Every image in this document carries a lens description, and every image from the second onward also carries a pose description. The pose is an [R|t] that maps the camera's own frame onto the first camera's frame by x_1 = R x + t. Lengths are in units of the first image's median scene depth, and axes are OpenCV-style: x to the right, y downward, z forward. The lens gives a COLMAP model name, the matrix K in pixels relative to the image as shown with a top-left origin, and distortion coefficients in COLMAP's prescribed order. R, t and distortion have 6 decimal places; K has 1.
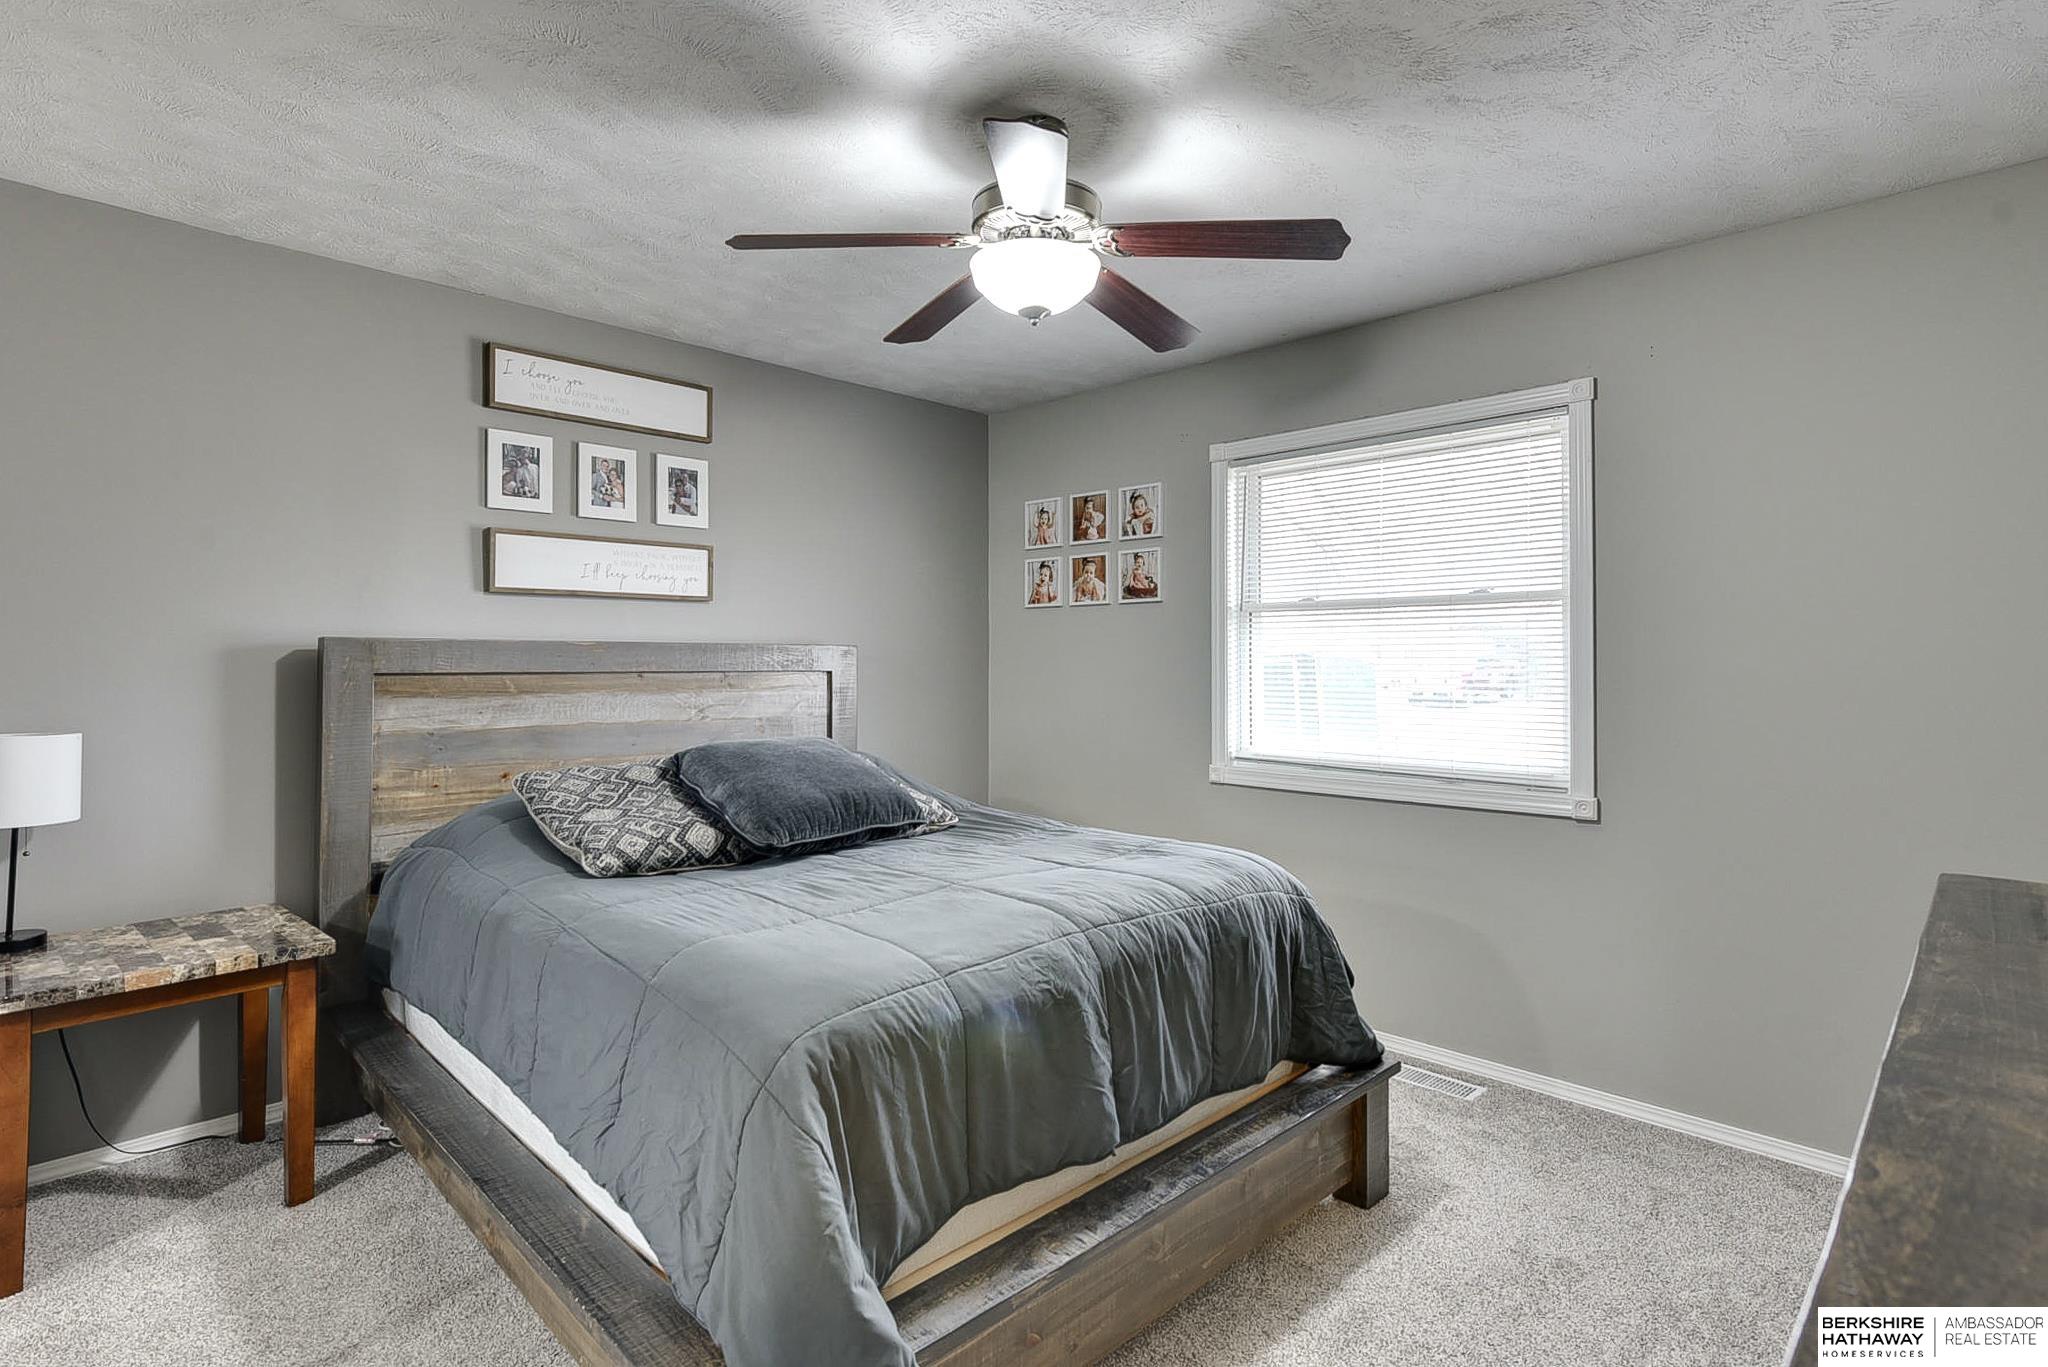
lens RADIAL K [[1008.6, 0, 1029.7], [0, 1008.6, 675.1], [0, 0, 1]] dist [0.007957, -0.001449]
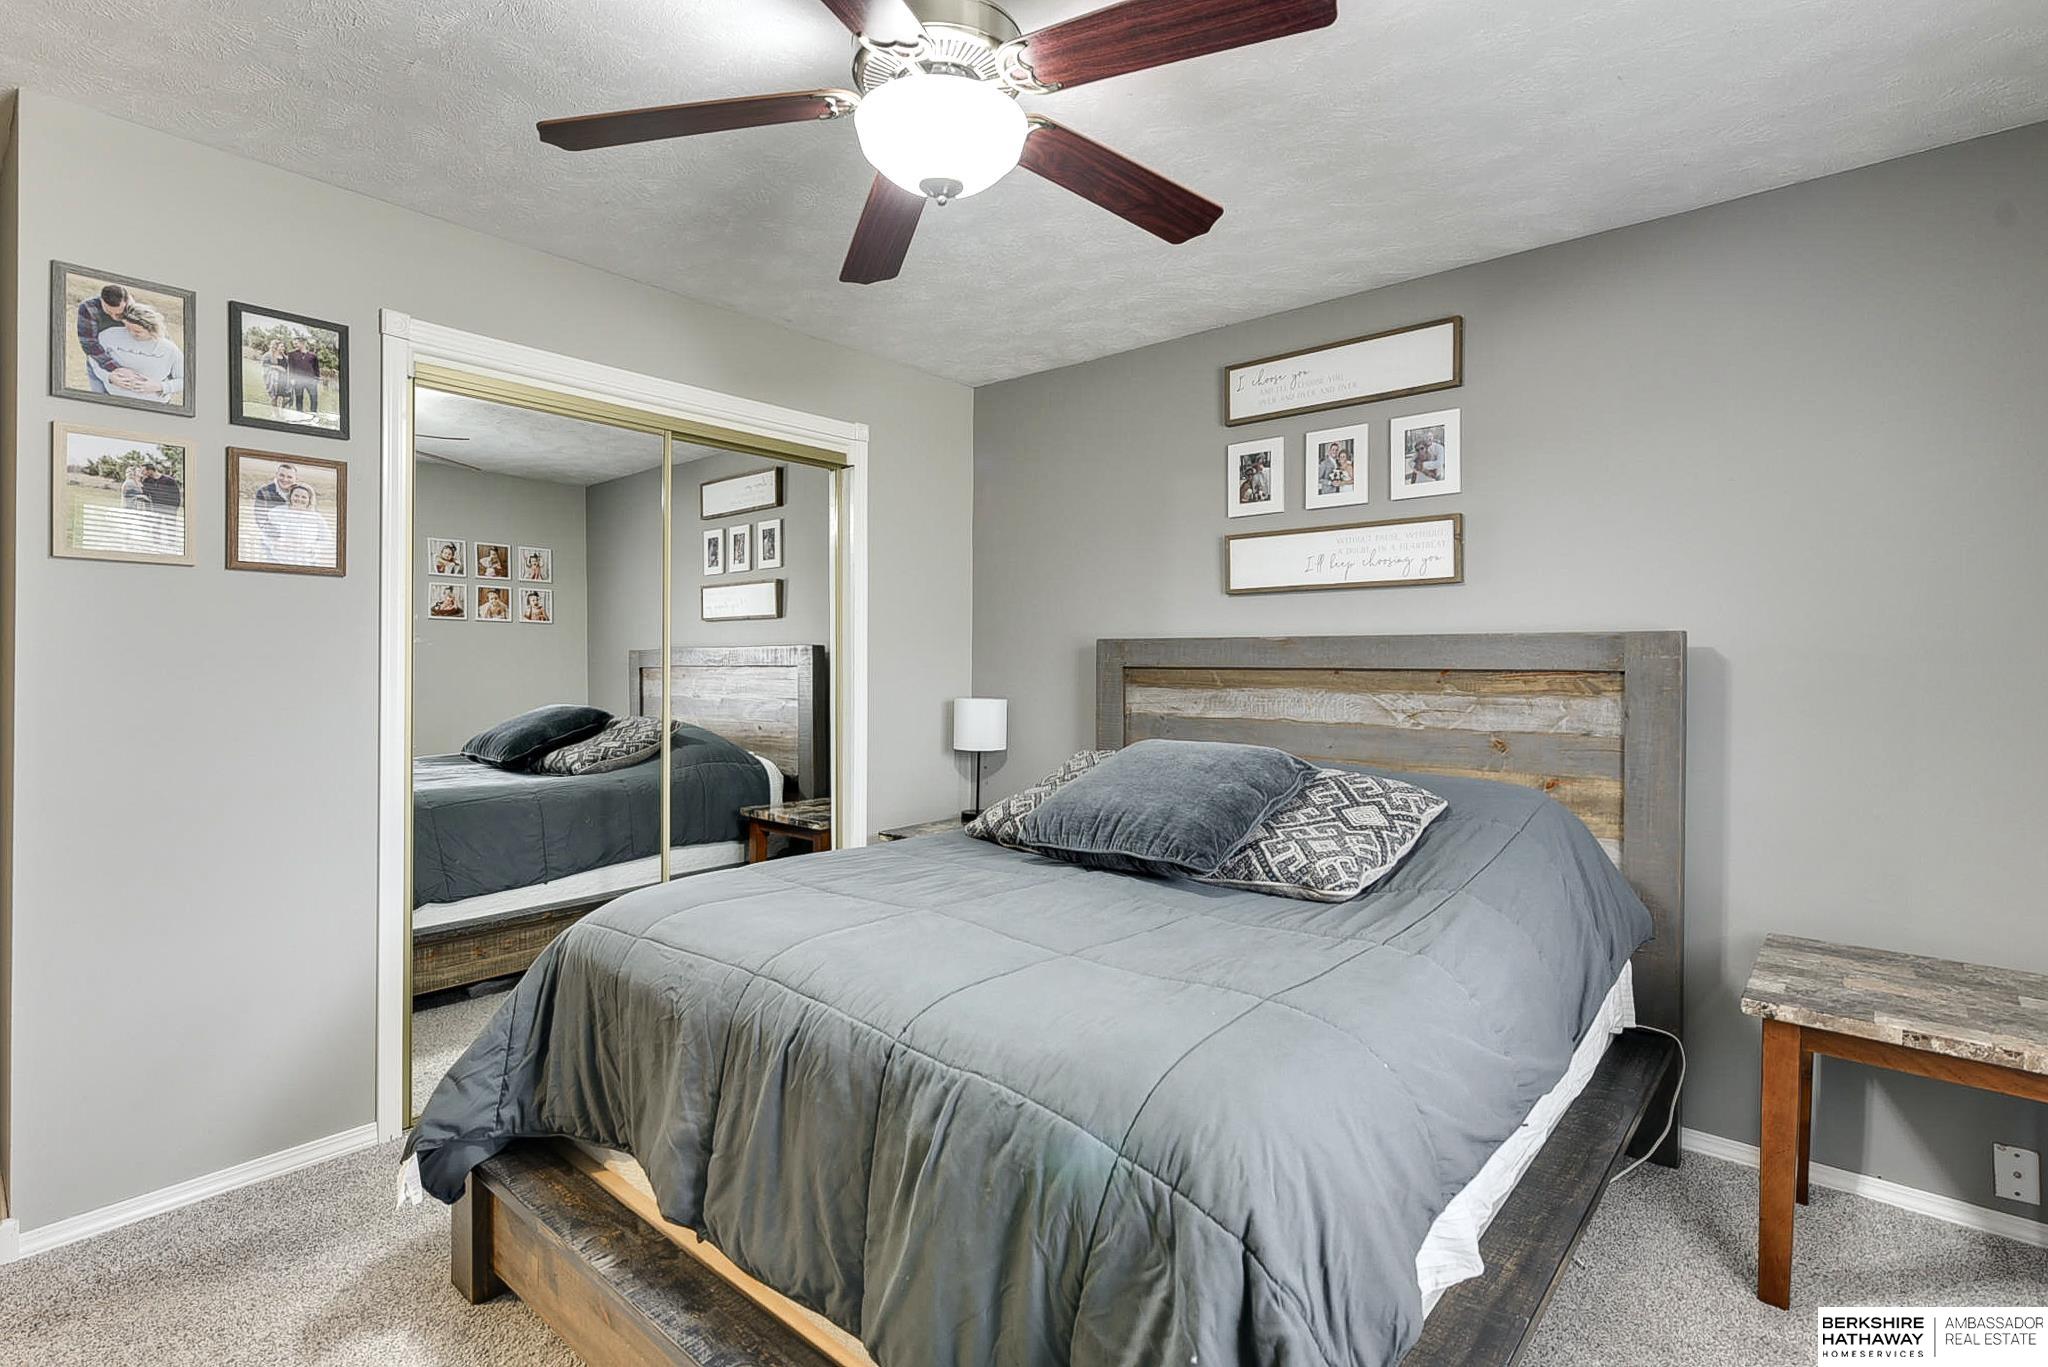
lens RADIAL K [[1008.6, 0, 1032.2], [0, 1008.6, 672.3], [0, 0, 1]] dist [0.007957, -0.001449]
pose [[0.058144, 0.010309, -0.998255, 0.516192], [-0.016545, 0.999819, 0.009362, -0.003651], [0.998171, 0.015972, 0.058304, 0.678292]]
